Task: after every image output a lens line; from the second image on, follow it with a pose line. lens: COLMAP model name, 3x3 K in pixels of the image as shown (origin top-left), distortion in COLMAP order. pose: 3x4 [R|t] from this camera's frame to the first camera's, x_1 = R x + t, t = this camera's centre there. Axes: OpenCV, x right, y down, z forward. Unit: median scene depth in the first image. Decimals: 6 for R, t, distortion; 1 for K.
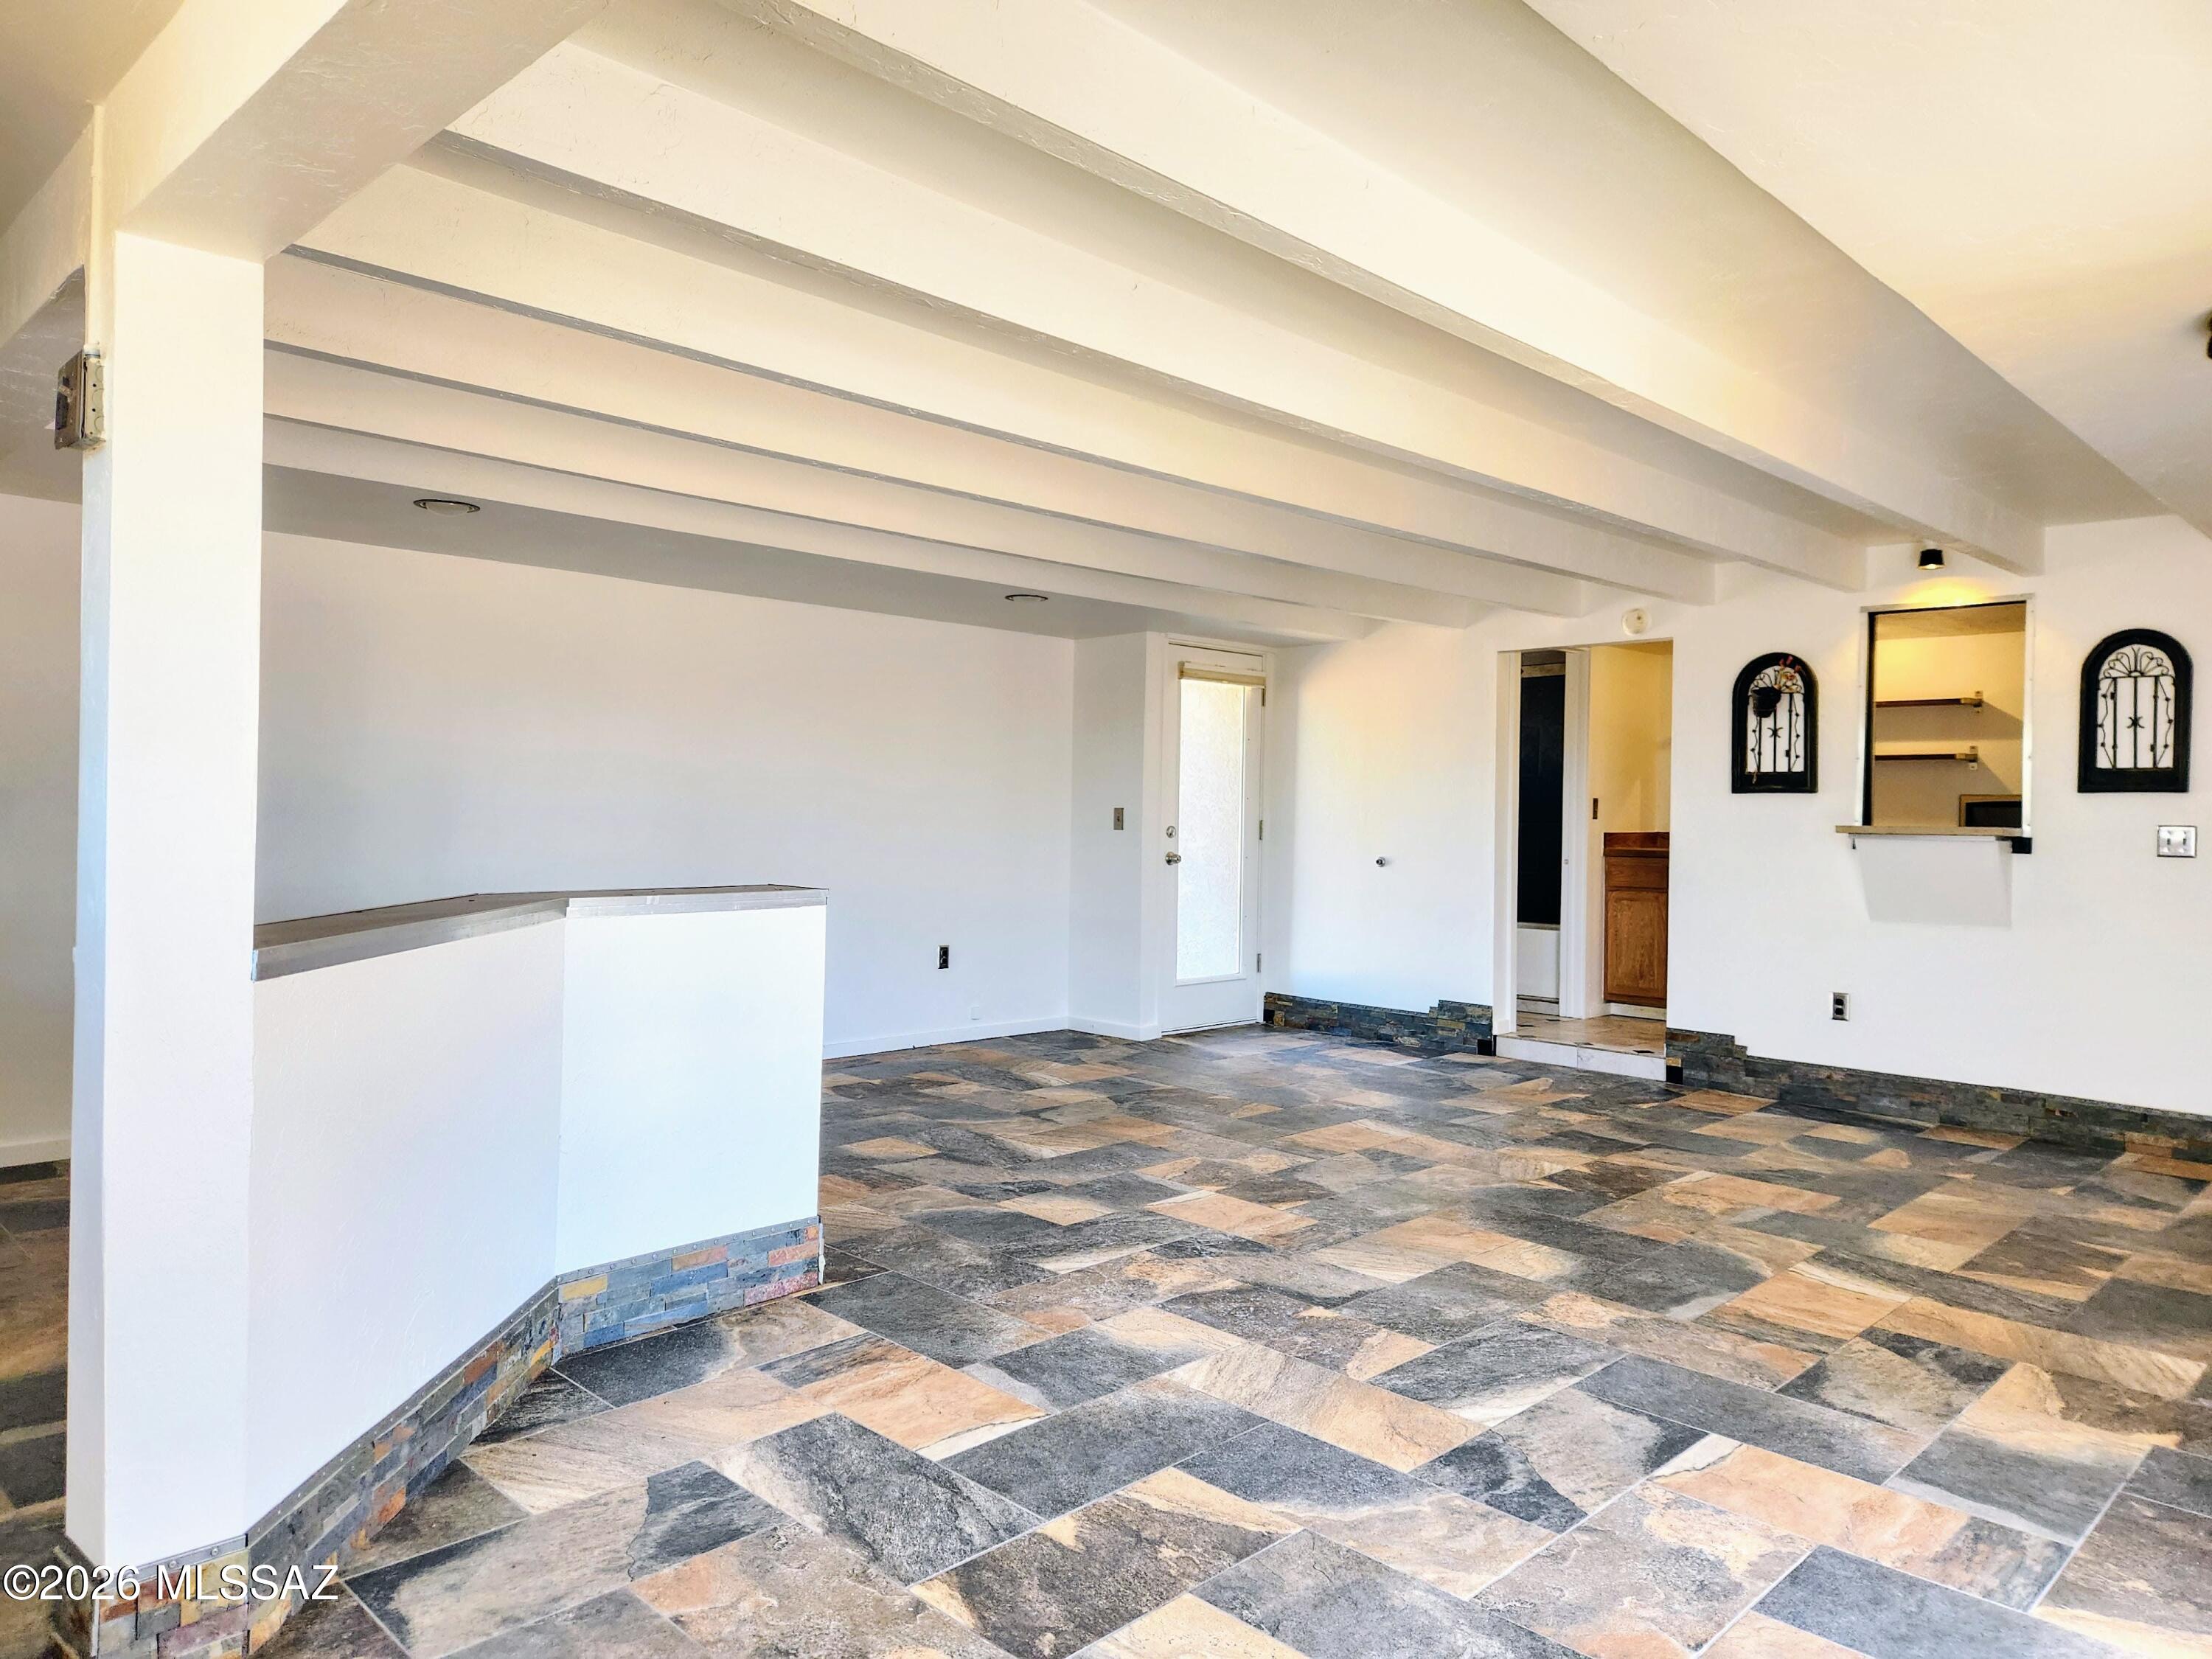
lens RADIAL K [[1453.3, 0, 1096.4], [0, 1453.3, 821.5], [0, 0, 1]] dist [0.084273, -0.080283]
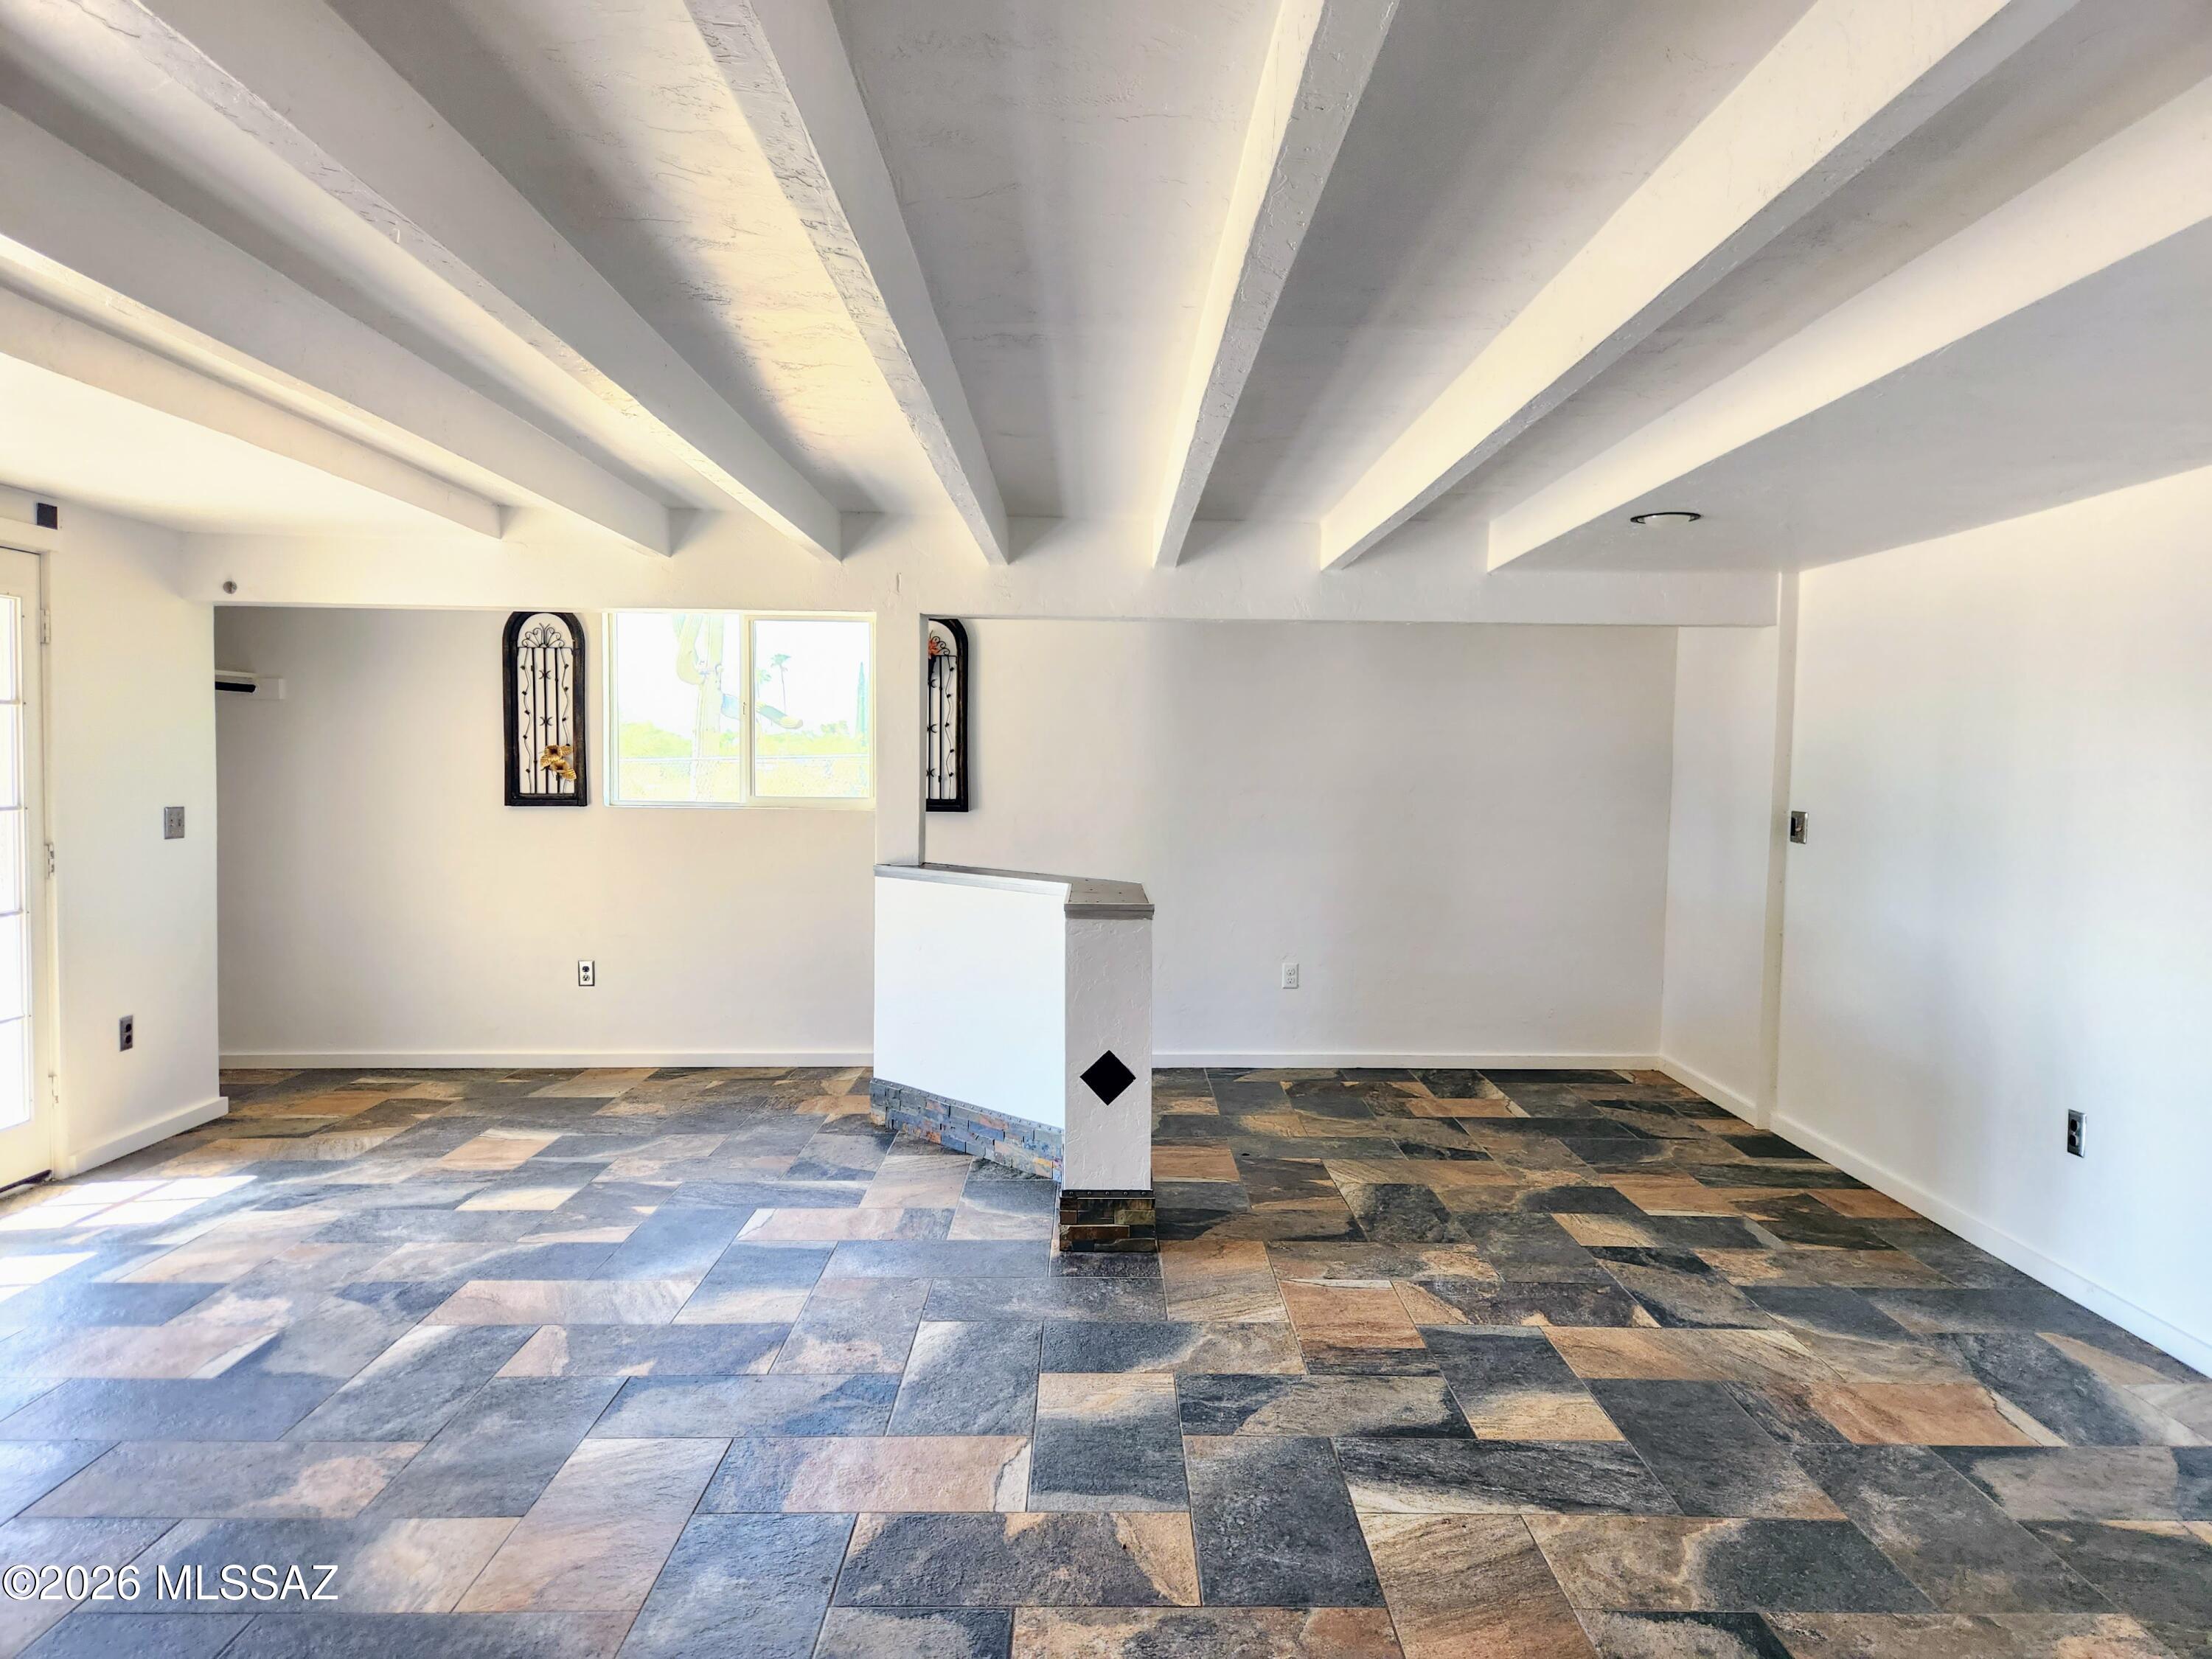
lens RADIAL K [[1453.3, 0, 1096.4], [0, 1453.3, 821.5], [0, 0, 1]] dist [0.084273, -0.080283]
pose [[-0.701683, 0.001955, -0.712487, 0.670672], [-0.033661, 0.998789, 0.035891, -0.063989], [0.711694, 0.049167, -0.700767, 2.014345]]
